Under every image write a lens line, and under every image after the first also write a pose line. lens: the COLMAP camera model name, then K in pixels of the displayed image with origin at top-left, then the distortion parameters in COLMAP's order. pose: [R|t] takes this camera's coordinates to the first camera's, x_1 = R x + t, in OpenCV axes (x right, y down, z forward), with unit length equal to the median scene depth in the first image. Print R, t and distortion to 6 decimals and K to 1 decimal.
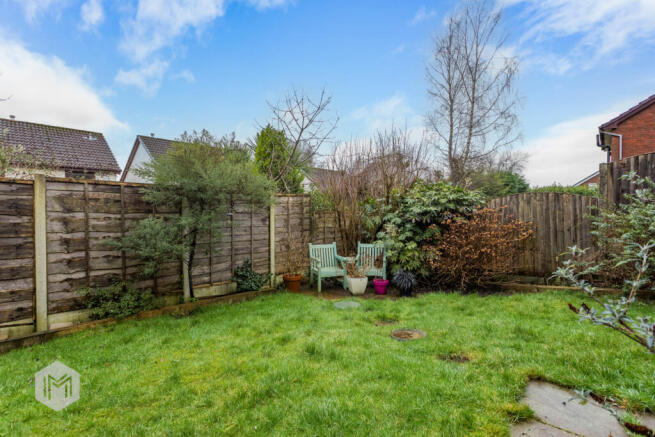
lens RADIAL K [[312.9, 0, 327.5], [0, 312.9, 218.5], [0, 0, 1]] dist [0.001406, 0.000240]
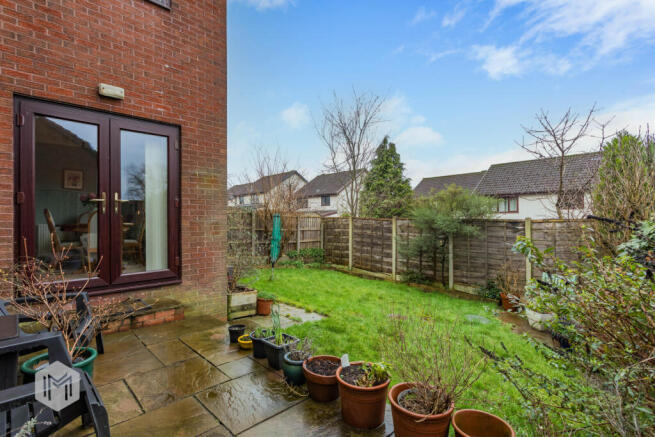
lens RADIAL K [[312.9, 0, 327.5], [0, 312.9, 218.5], [0, 0, 1]] dist [0.001406, 0.000240]
pose [[-0.027861, 0.003074, -0.999607, 1.502550], [-0.027345, 0.999619, 0.003837, -0.116216], [0.999238, 0.027441, -0.027766, 0.514080]]
